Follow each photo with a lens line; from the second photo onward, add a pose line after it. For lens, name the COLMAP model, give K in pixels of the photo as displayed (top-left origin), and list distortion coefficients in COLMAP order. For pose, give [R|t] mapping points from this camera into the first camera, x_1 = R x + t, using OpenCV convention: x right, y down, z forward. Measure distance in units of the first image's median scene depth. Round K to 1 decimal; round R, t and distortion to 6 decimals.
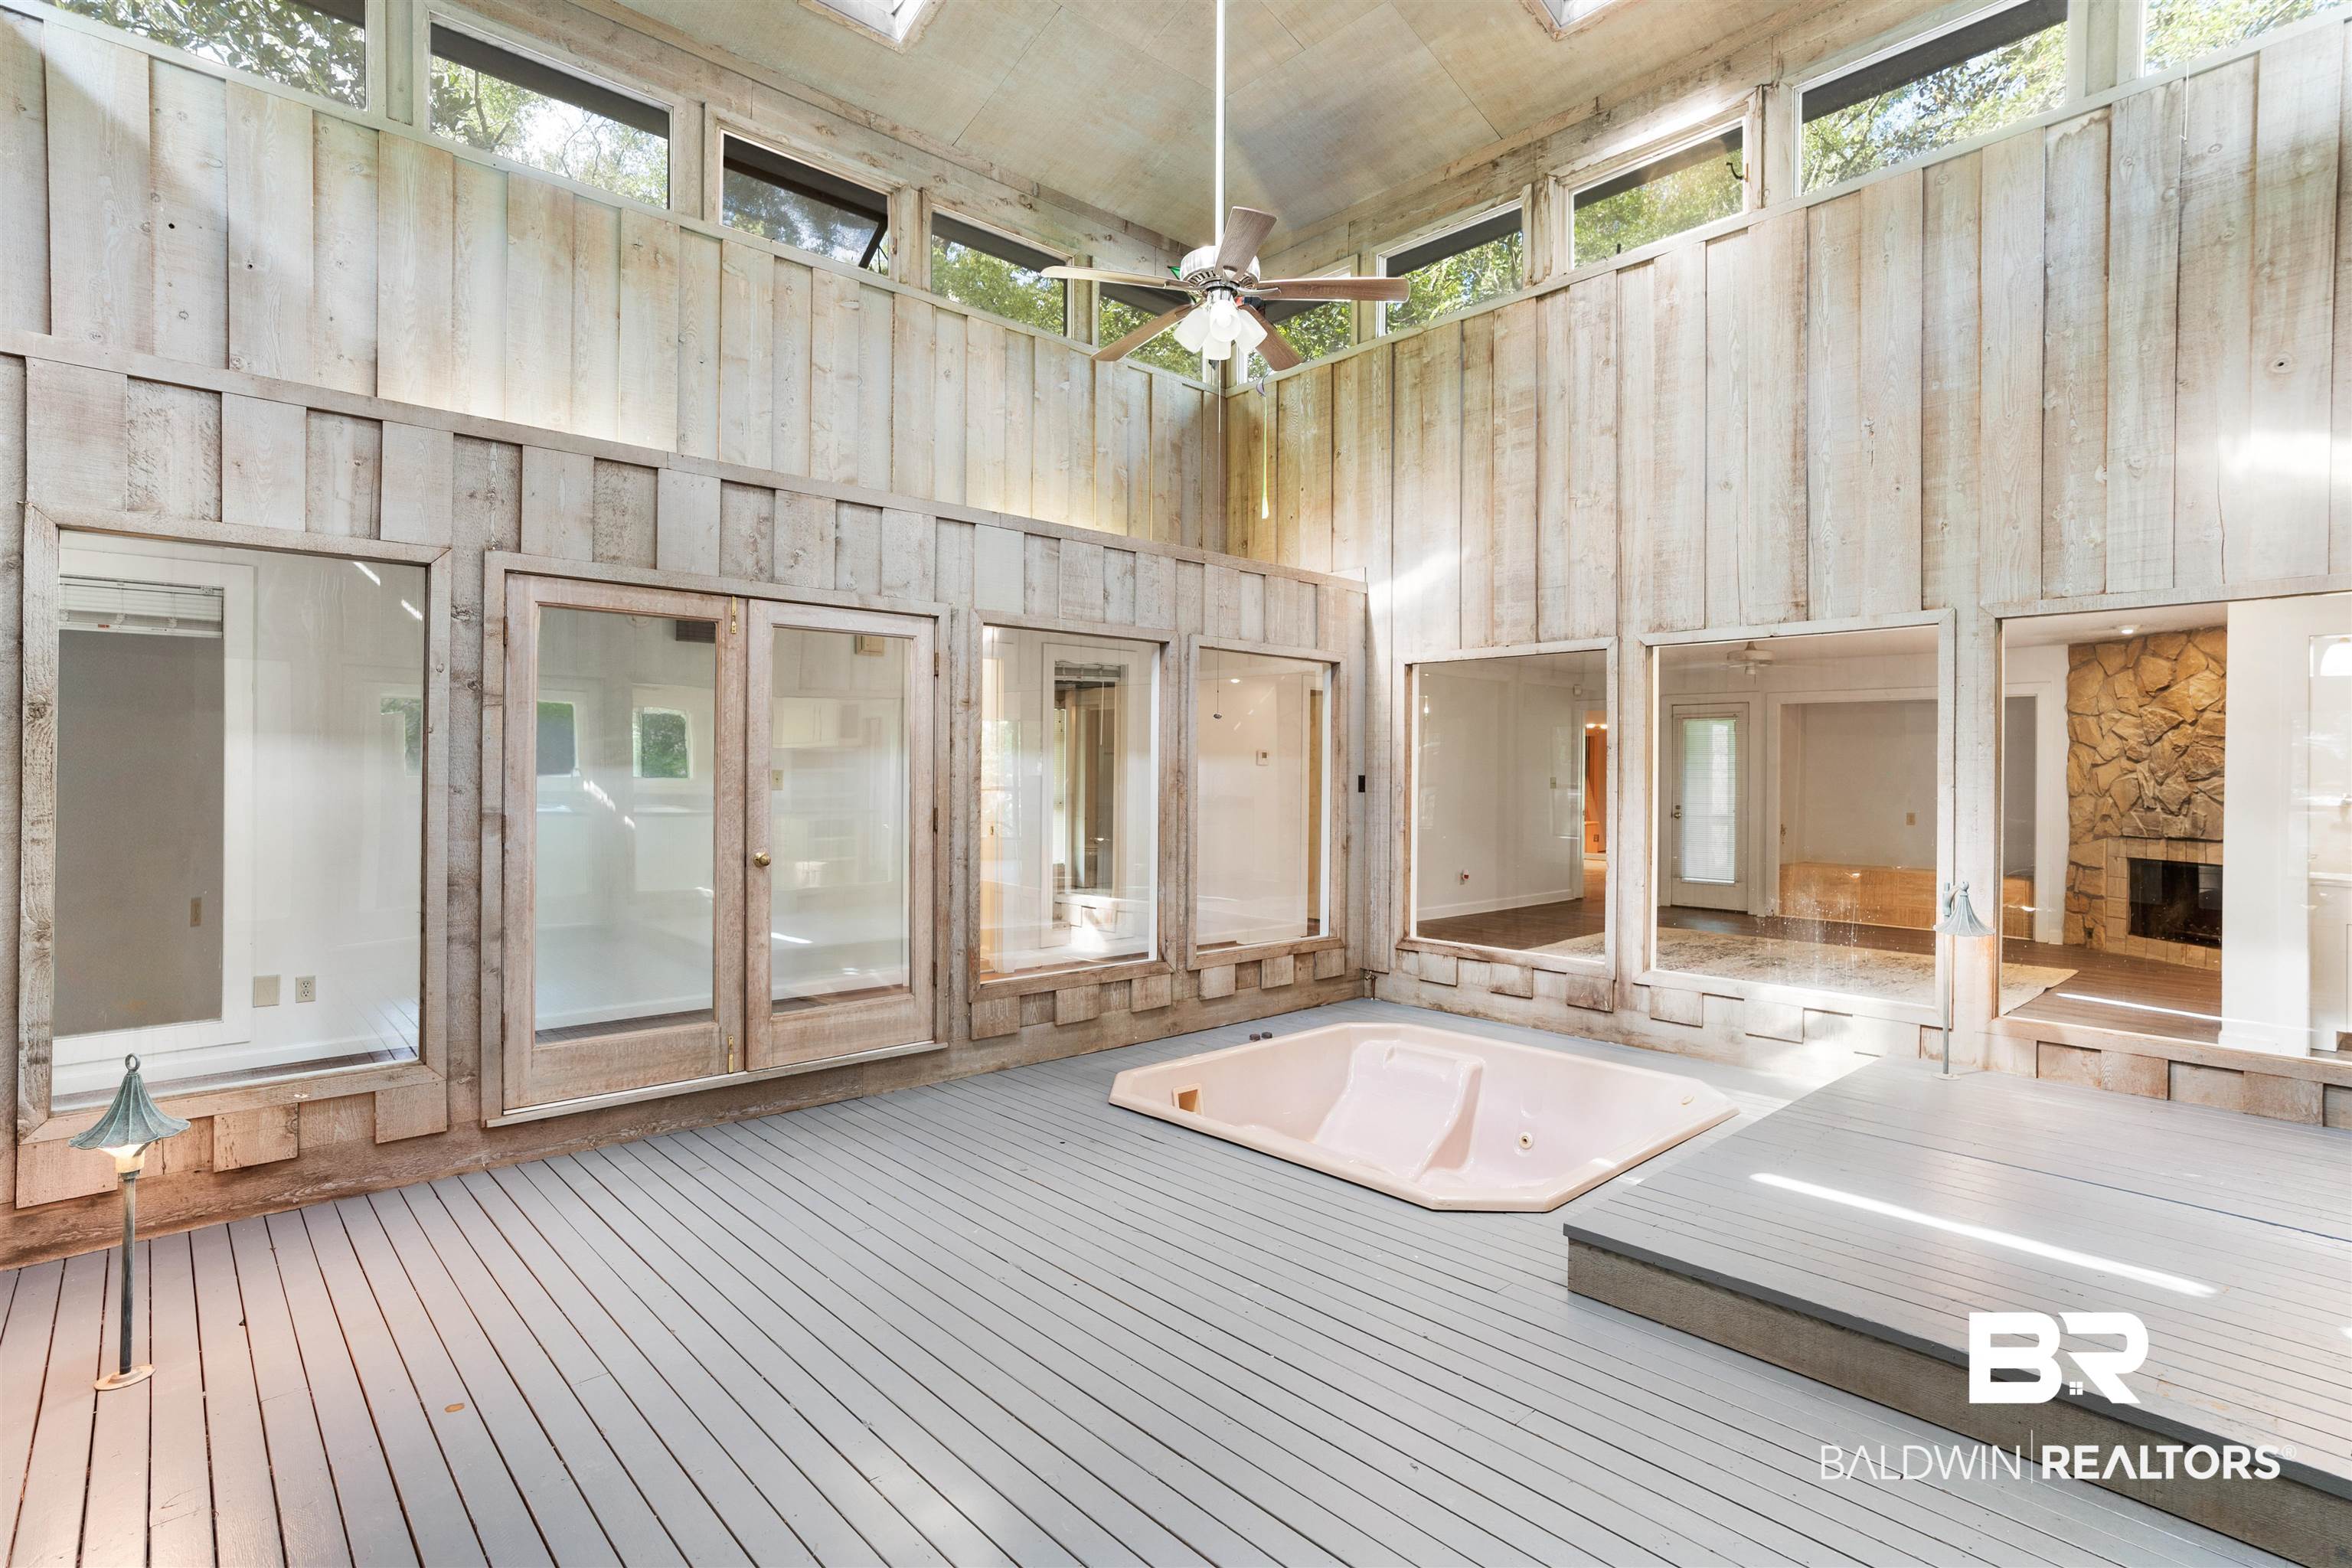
lens RADIAL K [[1150.8, 0, 1174.5], [0, 1150.8, 776.6], [0, 0, 1]] dist [-0.000657, 0.000126]
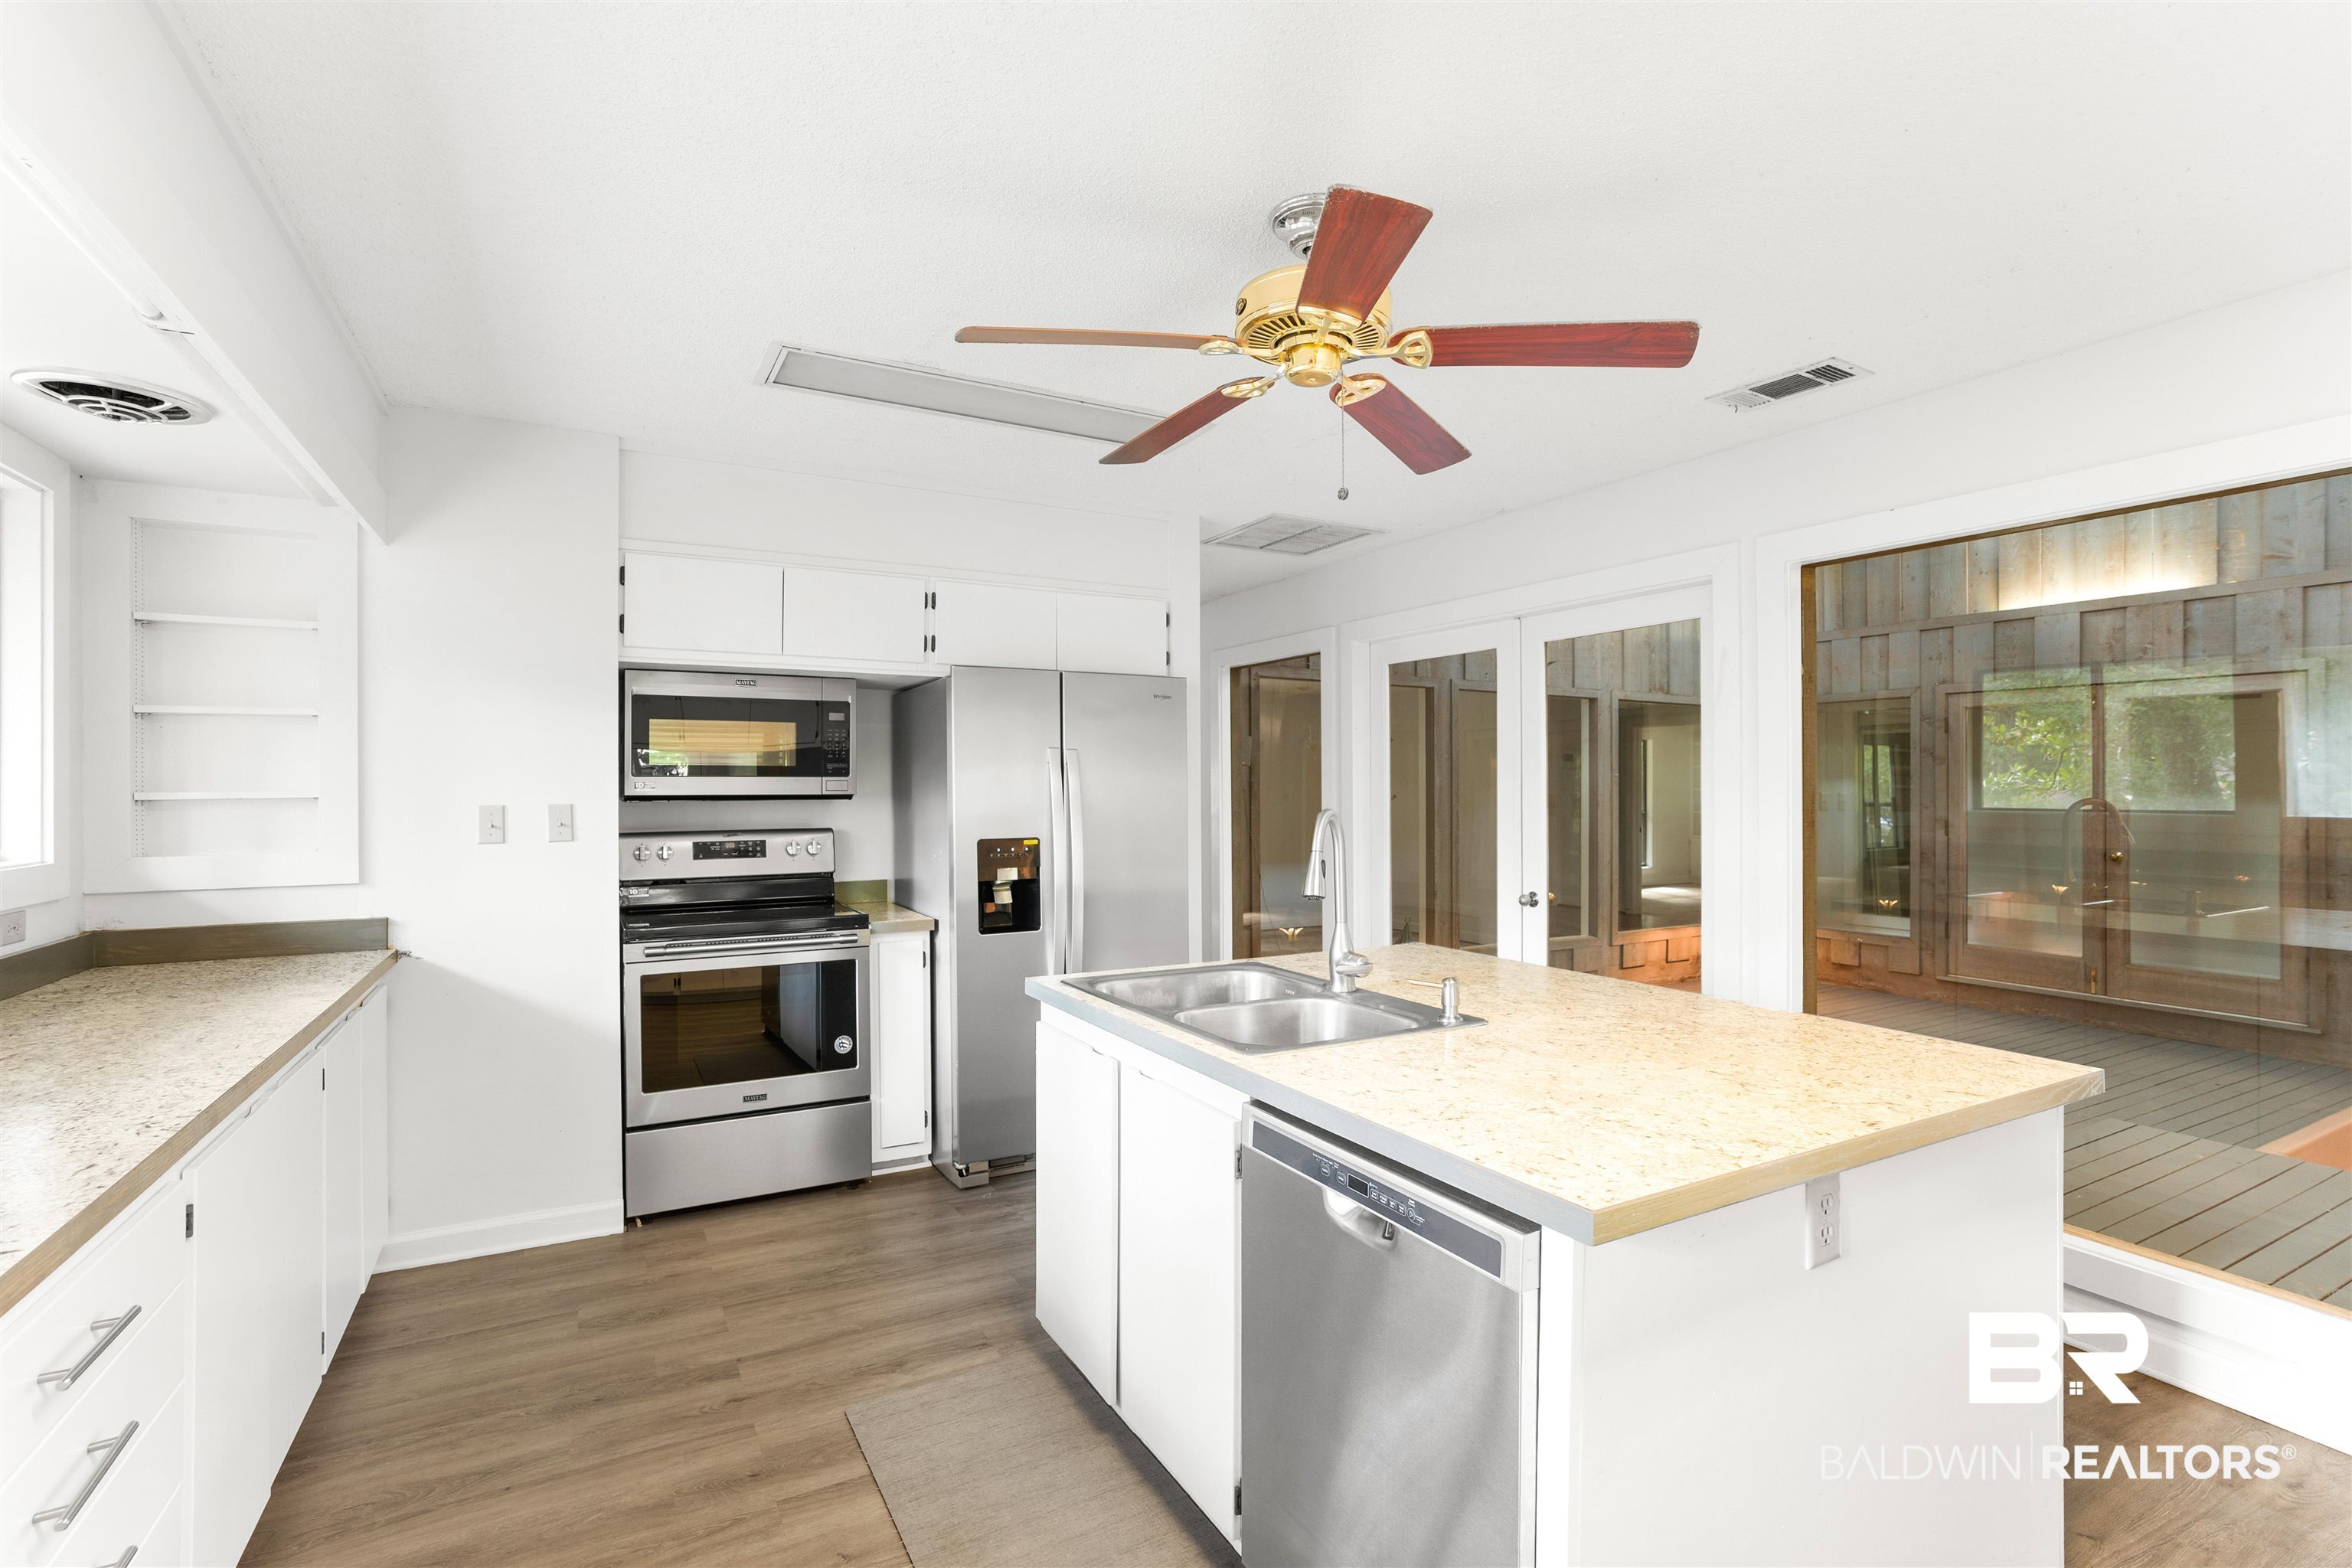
lens RADIAL K [[1078.7, 0, 1176.3], [0, 1078.7, 787.1], [0, 0, 1]] dist [0.000016, 0.000009]
pose [[-0.217968, -0.001541, -0.975955, 1.478977], [-0.001421, 0.999998, -0.001261, -0.018441], [0.975955, 0.001112, -0.217969, 0.131946]]
